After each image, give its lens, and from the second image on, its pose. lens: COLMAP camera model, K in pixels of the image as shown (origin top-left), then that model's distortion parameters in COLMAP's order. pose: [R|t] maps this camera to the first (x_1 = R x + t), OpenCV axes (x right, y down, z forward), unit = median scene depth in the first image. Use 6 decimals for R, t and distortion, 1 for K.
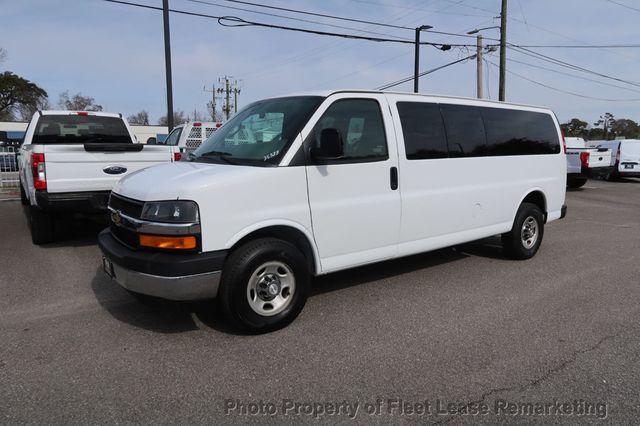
lens RADIAL K [[441.5, 0, 318.5], [0, 441.5, 212.3], [0, 0, 1]] dist [-0.029049, 0.014728]
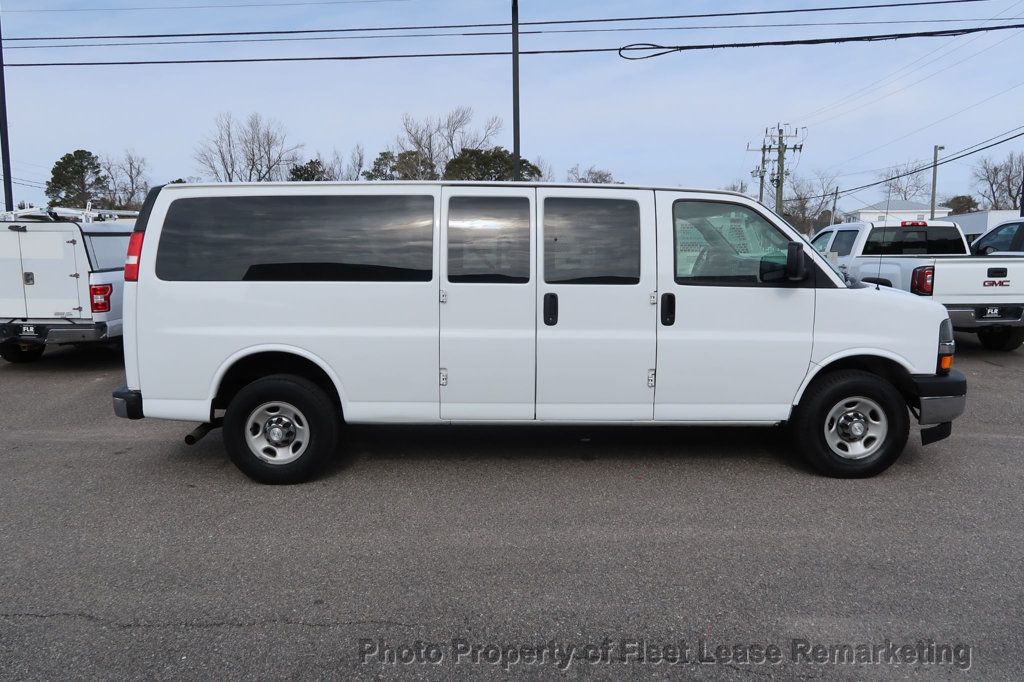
lens RADIAL K [[706.4, 0, 509.8], [0, 706.4, 341.9], [0, 0, 1]] dist [-0.029049, 0.014728]
pose [[0.807731, 0.067550, -0.585669, 0.488851], [-0.070030, 0.997374, 0.018452, -0.036980], [0.585378, 0.026111, 0.810340, 0.134701]]
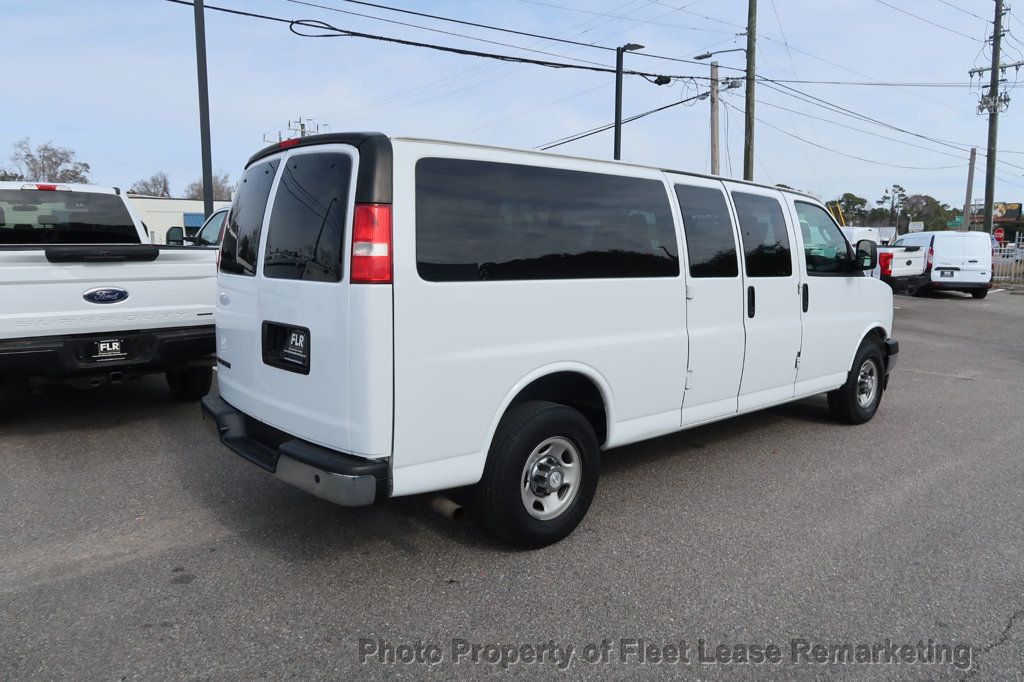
lens RADIAL K [[706.4, 0, 508.9], [0, 706.4, 341.3], [0, 0, 1]] dist [-0.029049, 0.014728]
pose [[0.996777, -0.005571, 0.080026, -0.022654], [0.005286, 0.999979, 0.003772, -0.026702], [-0.080046, -0.003337, 0.996786, 0.060371]]
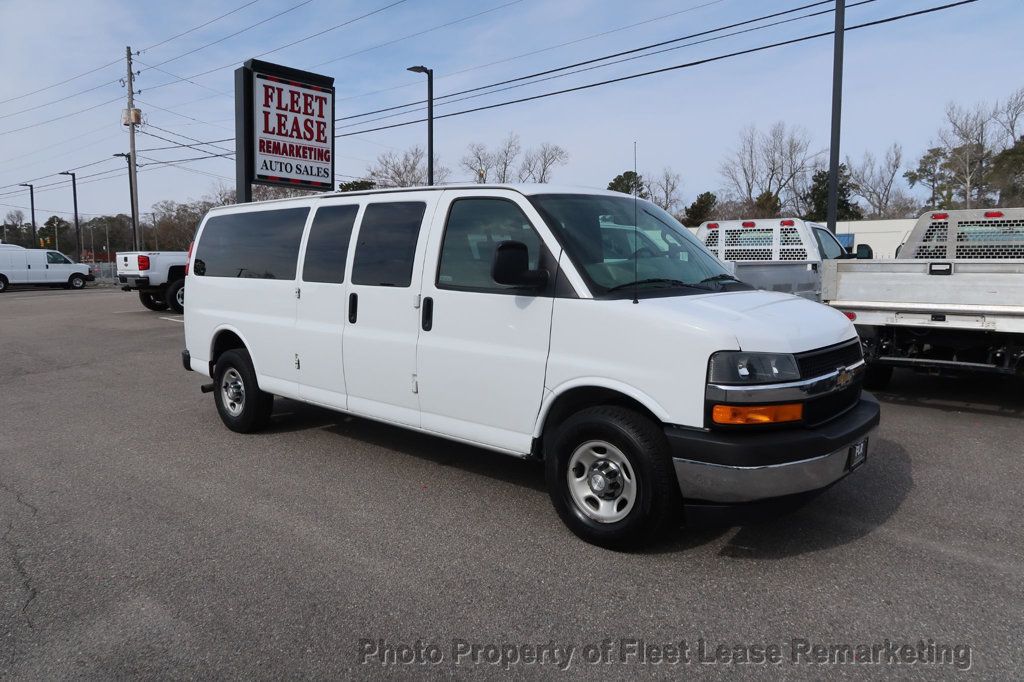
lens RADIAL K [[706.4, 0, 514.6], [0, 706.4, 343.5], [0, 0, 1]] dist [-0.029049, 0.014728]
pose [[0.212759, 0.108163, -0.971100, 0.779476], [-0.126758, 0.988511, 0.082330, -0.088301], [0.968848, 0.105578, 0.224025, 0.580045]]
